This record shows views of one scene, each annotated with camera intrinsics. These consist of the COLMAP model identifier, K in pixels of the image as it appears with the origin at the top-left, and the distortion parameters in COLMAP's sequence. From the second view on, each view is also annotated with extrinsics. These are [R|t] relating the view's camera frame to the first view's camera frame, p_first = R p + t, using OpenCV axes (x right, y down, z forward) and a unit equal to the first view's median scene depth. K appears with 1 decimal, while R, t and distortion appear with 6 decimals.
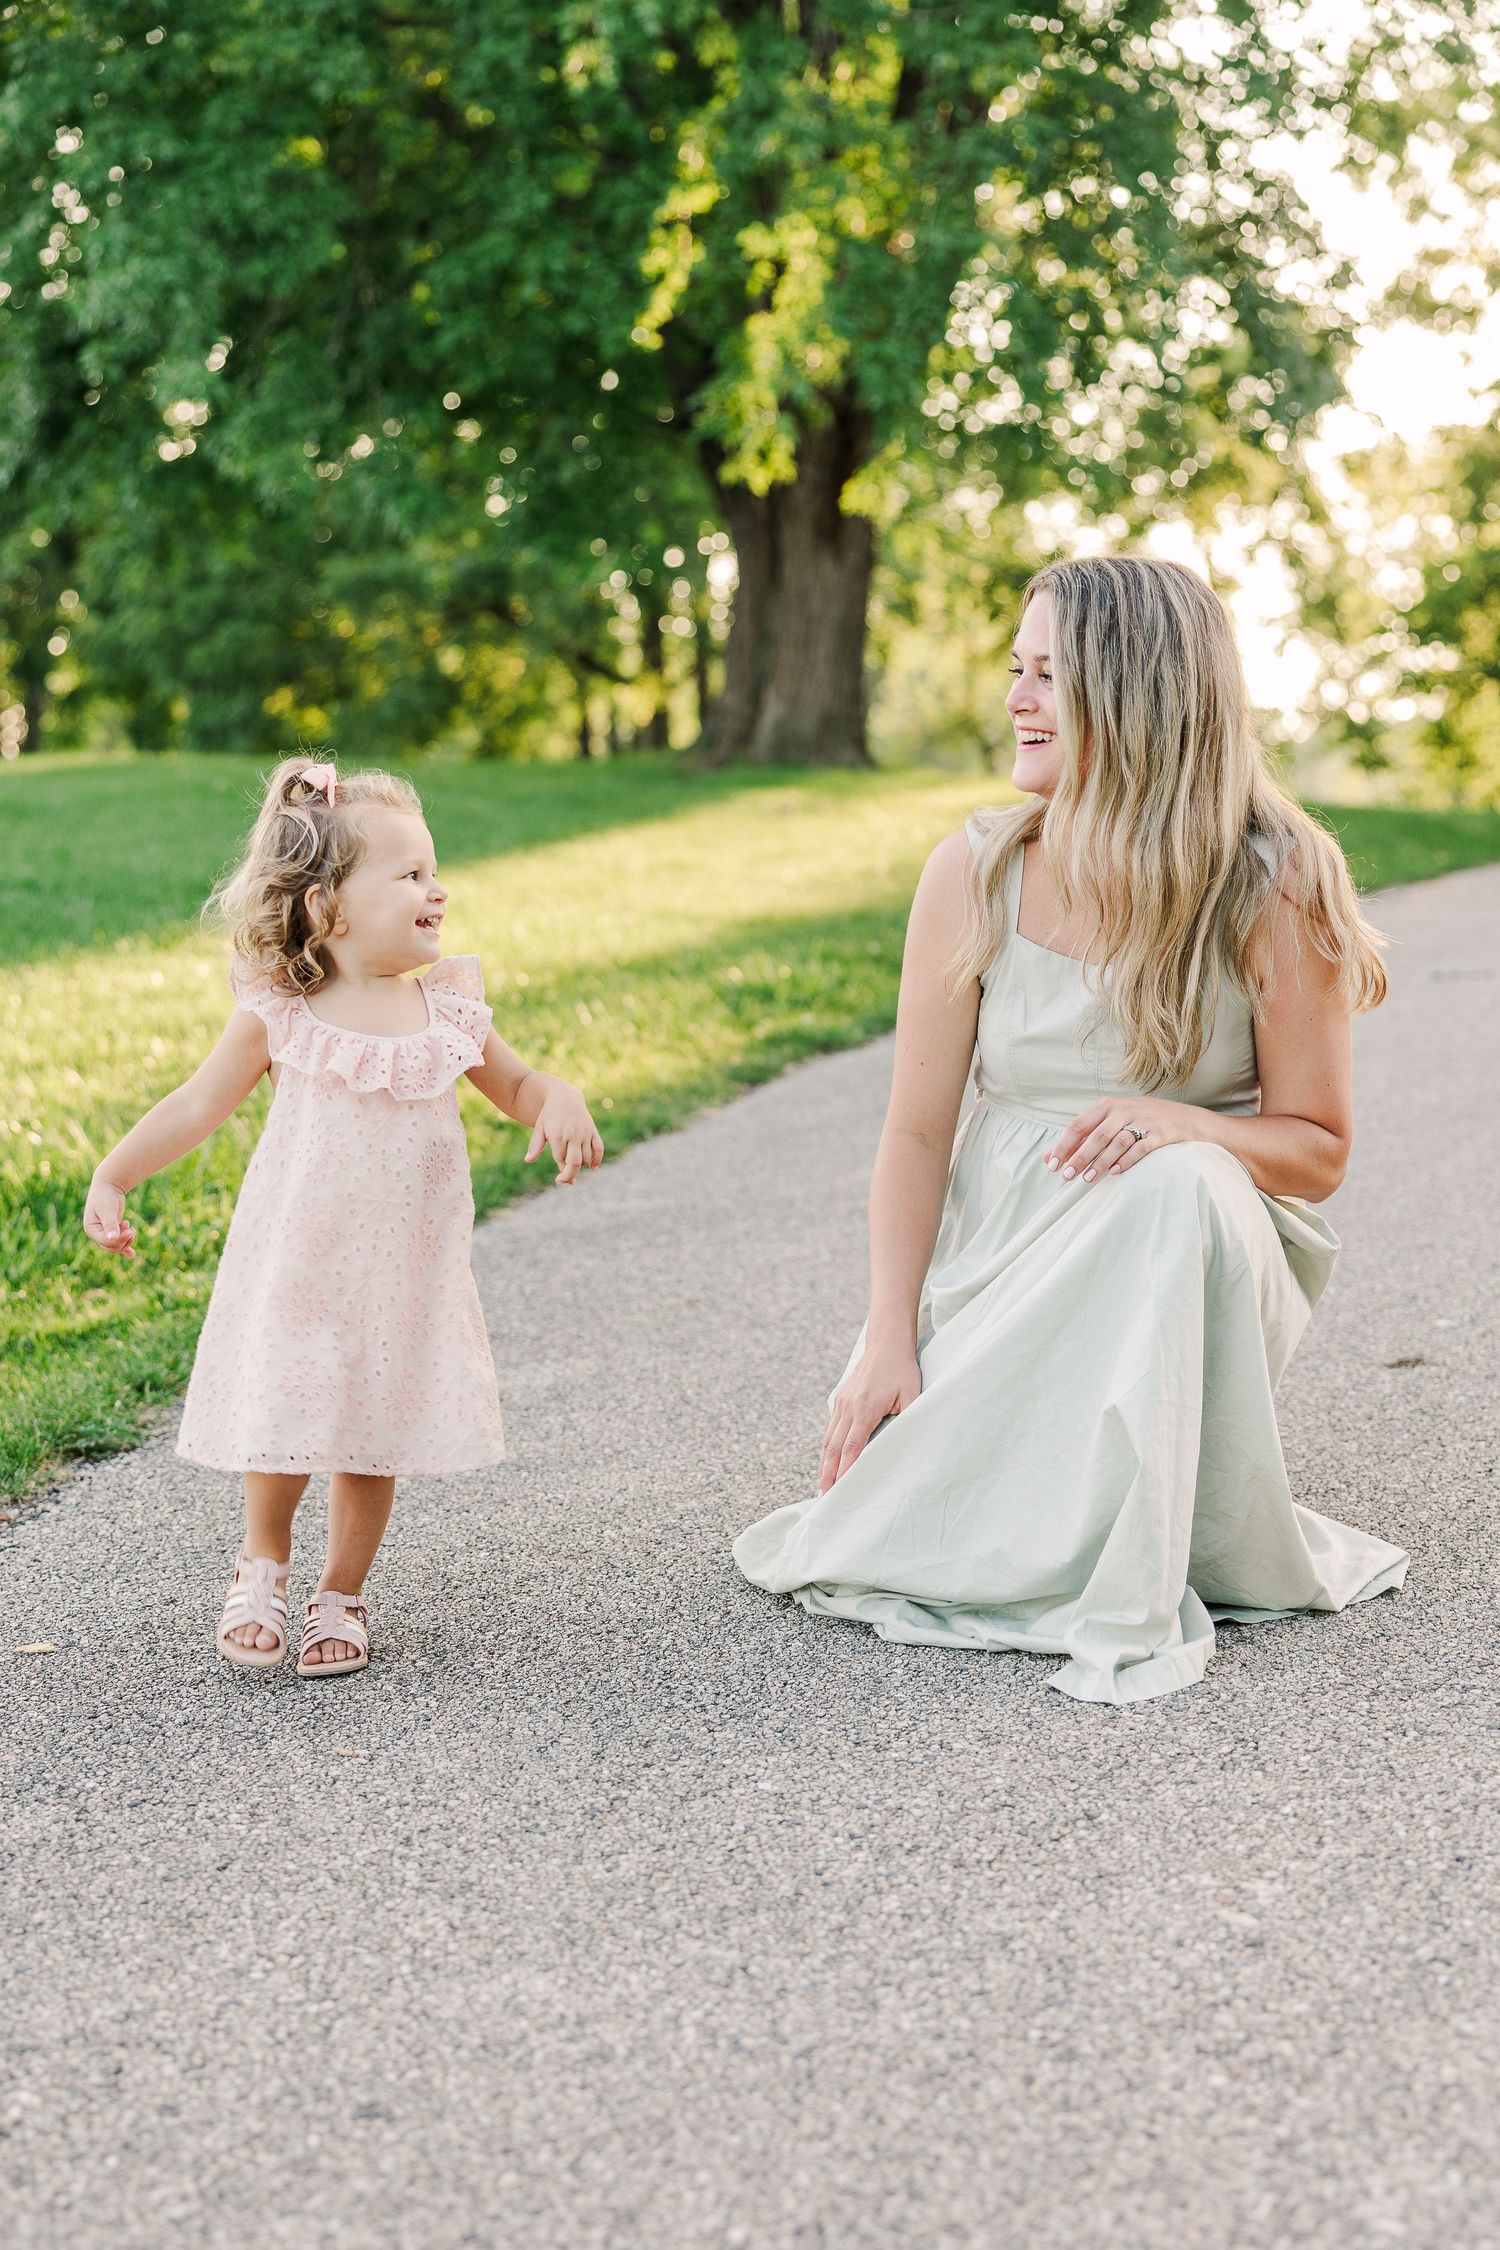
lens RADIAL K [[2539.5, 0, 752.9], [0, 2539.5, 1227.9], [0, 0, 1]] dist [0.007246, -0.362980]
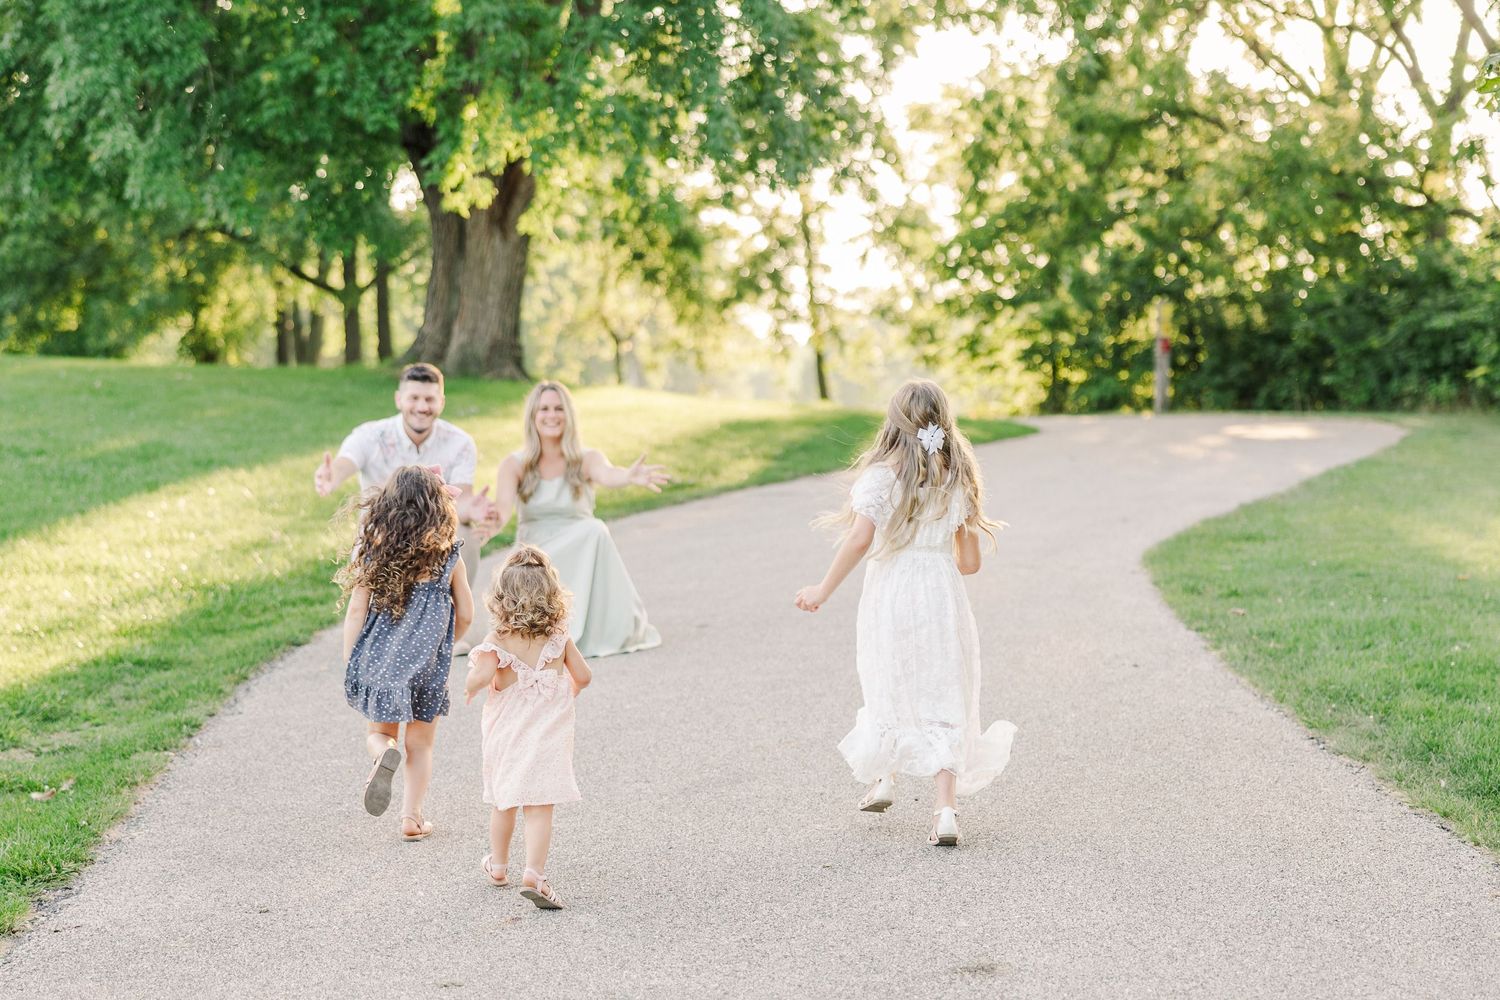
lens RADIAL K [[3204.0, 0, 749.1], [0, 3204.0, 587.7], [0, 0, 1]] dist [-0.001433, 0.181137]
pose [[0.991991, 0.019998, 0.124717, -0.053311], [-0.009207, 0.996209, -0.086505, 0.097528], [-0.125974, 0.084664, 0.988414, -0.834260]]
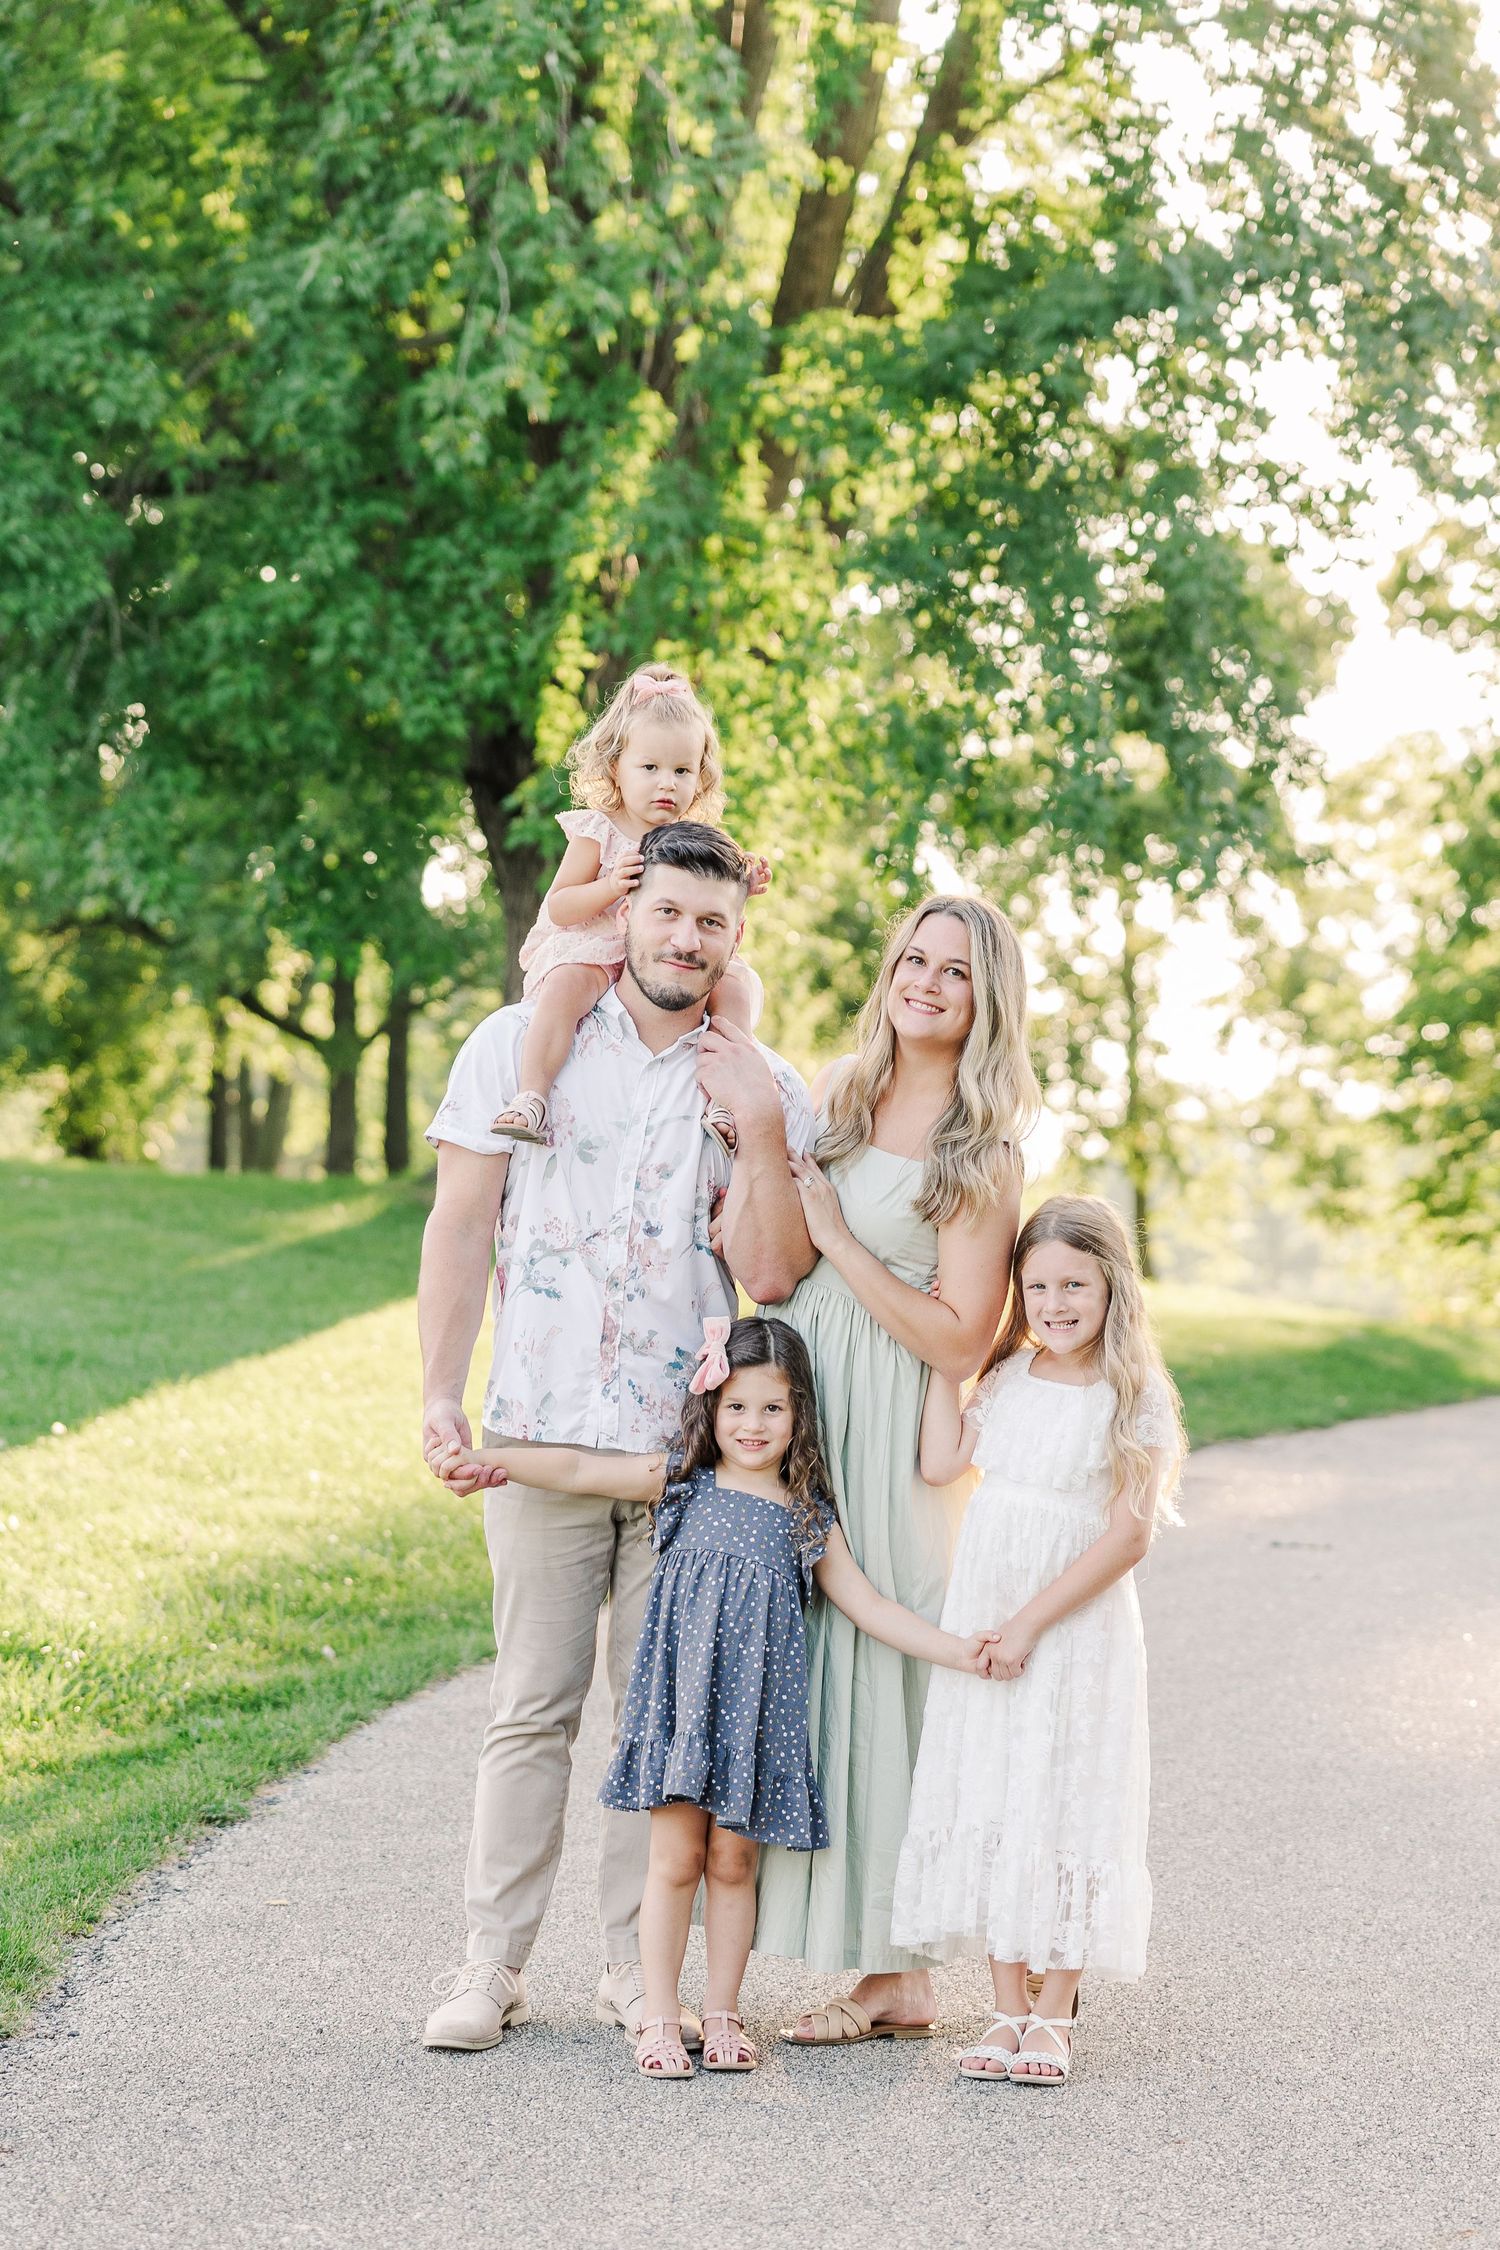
lens RADIAL K [[4742.2, 0, 742.4], [0, 4742.2, 1369.6], [0, 0, 1]] dist [-0.025730, 0.159866]
pose [[0.992612, 0.077532, 0.093332, -0.063134], [-0.066527, 0.991050, -0.115736, 0.033680], [-0.101469, 0.108671, 0.988885, -0.453842]]
